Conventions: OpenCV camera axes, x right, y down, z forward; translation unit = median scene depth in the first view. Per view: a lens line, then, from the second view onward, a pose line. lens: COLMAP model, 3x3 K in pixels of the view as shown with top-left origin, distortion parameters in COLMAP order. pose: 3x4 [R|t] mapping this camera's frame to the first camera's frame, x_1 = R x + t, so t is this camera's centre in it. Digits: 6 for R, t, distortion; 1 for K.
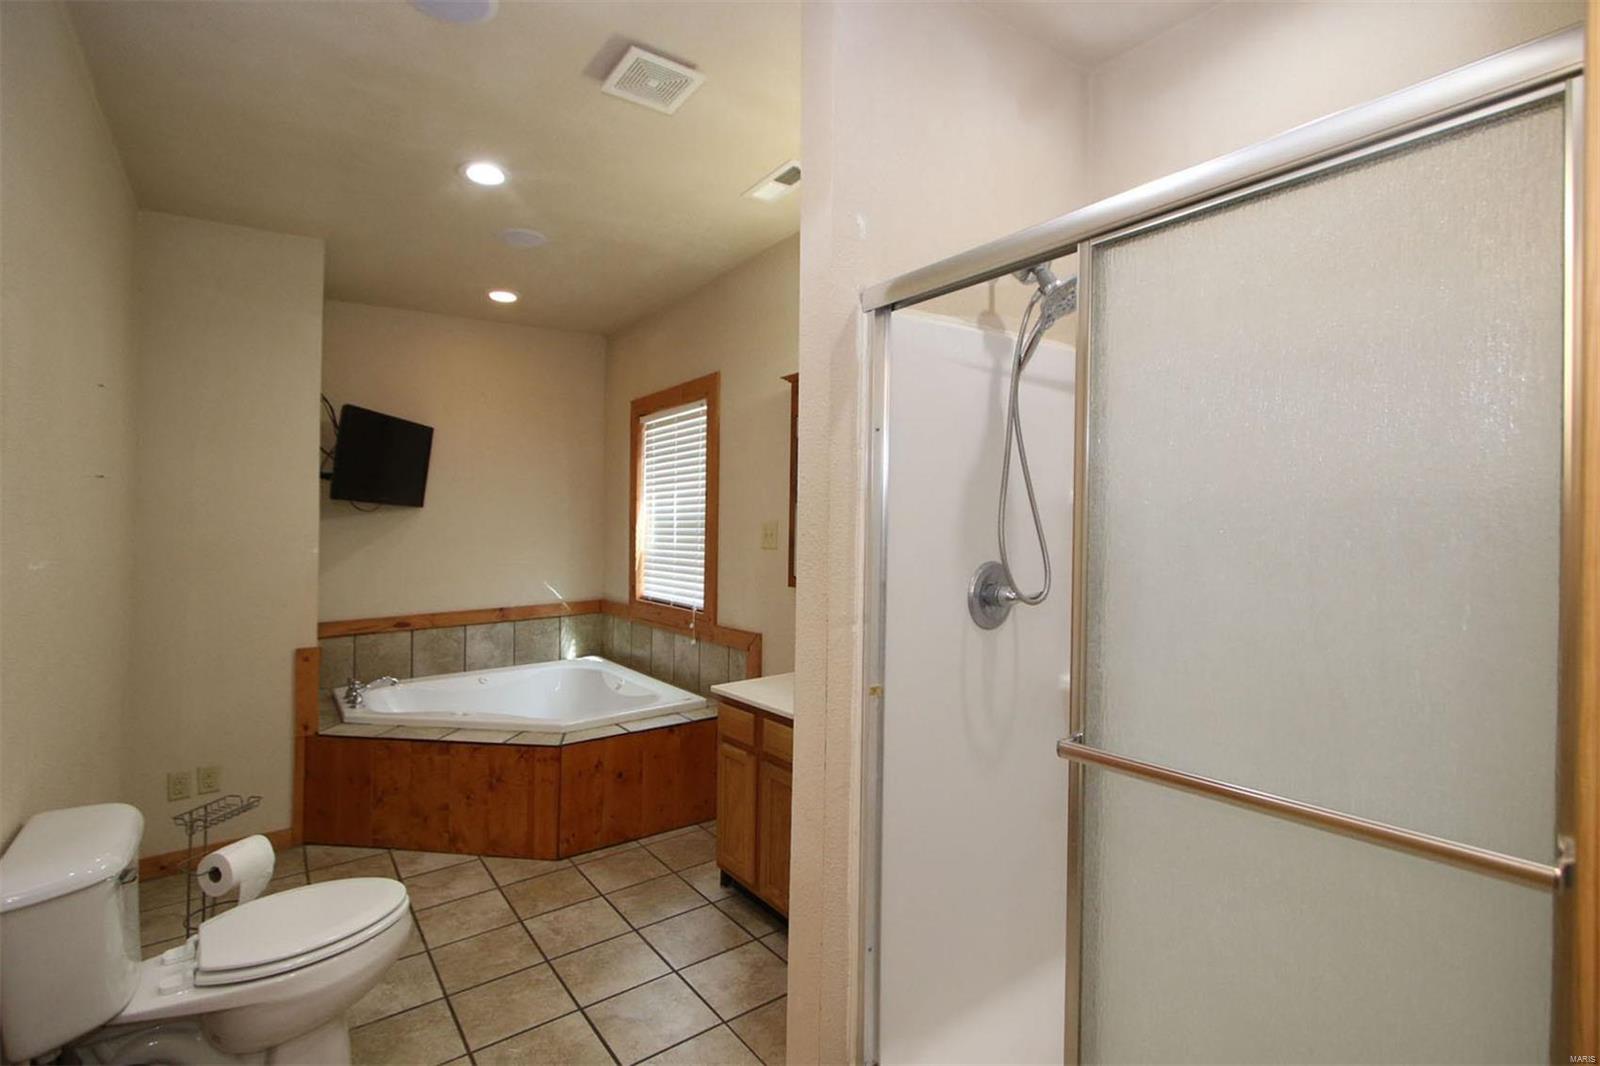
lens RADIAL K [[728.5, 0, 801.1], [0, 728.5, 529.0], [0, 0, 1]] dist [-0.009167, -0.002221]
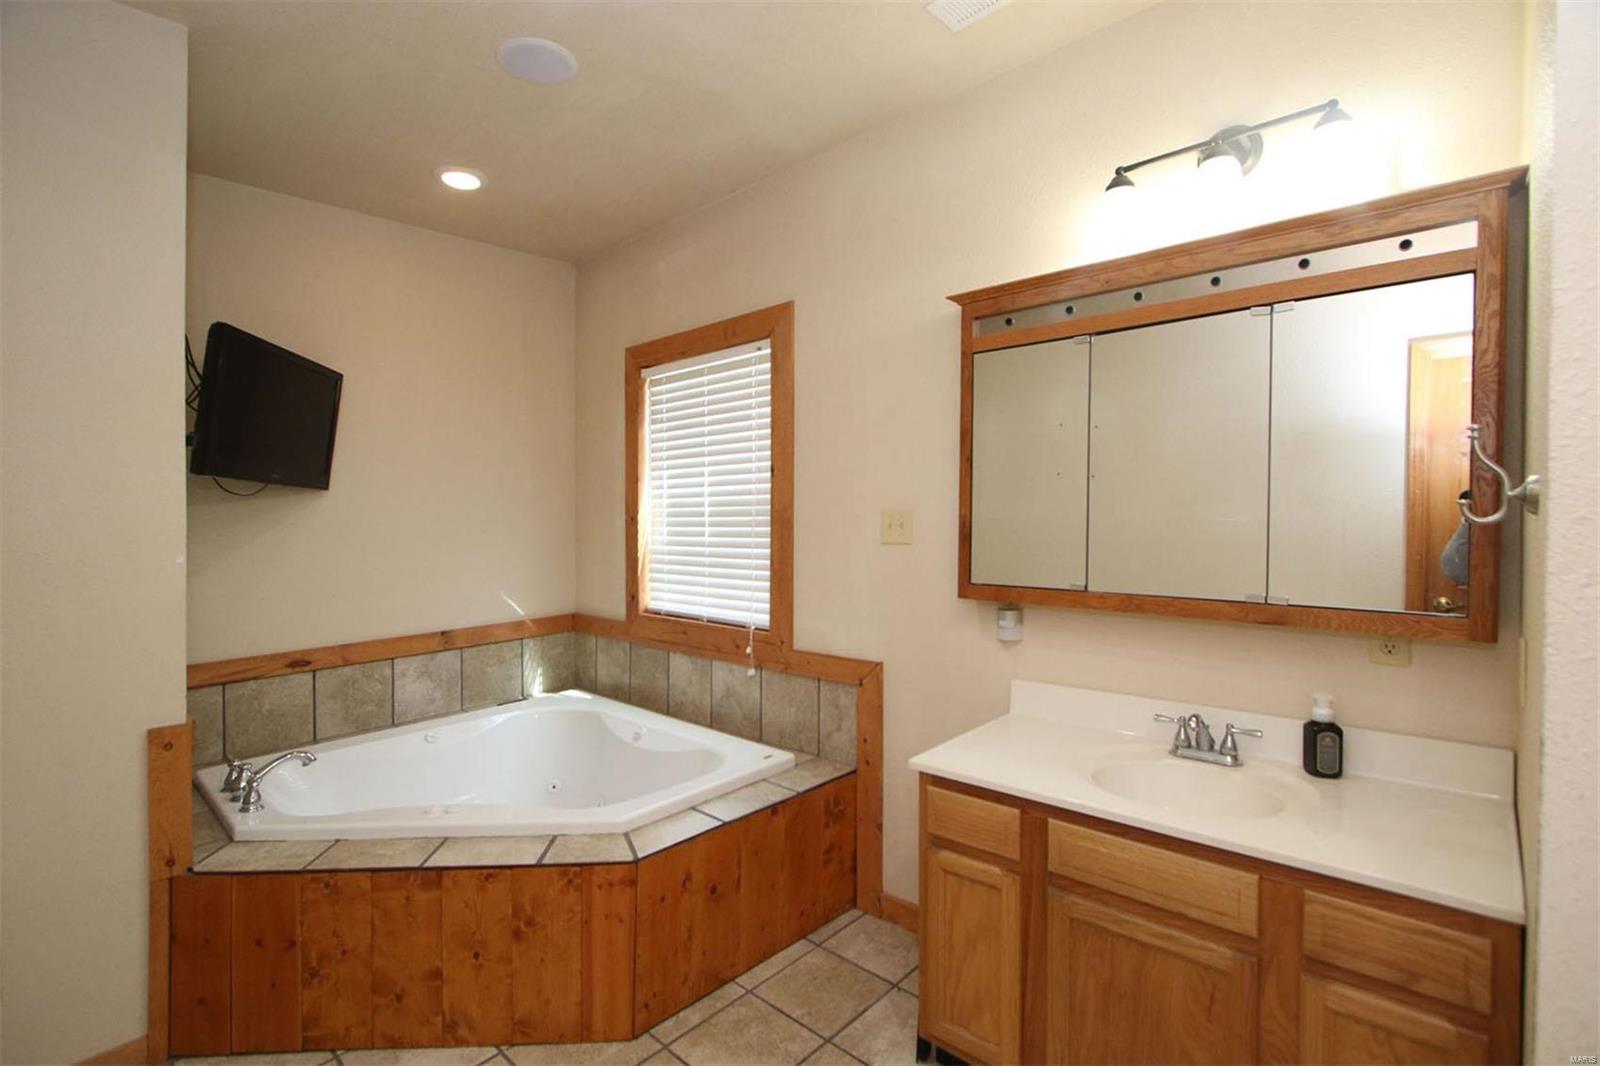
lens RADIAL K [[728.5, 0, 801.3], [0, 728.5, 528.4], [0, 0, 1]] dist [-0.009167, -0.002221]
pose [[0.981824, -0.011119, 0.189468, -0.239784], [0.008855, 0.999879, 0.012793, 0.001523], [-0.189587, -0.010883, 0.981804, 0.277540]]
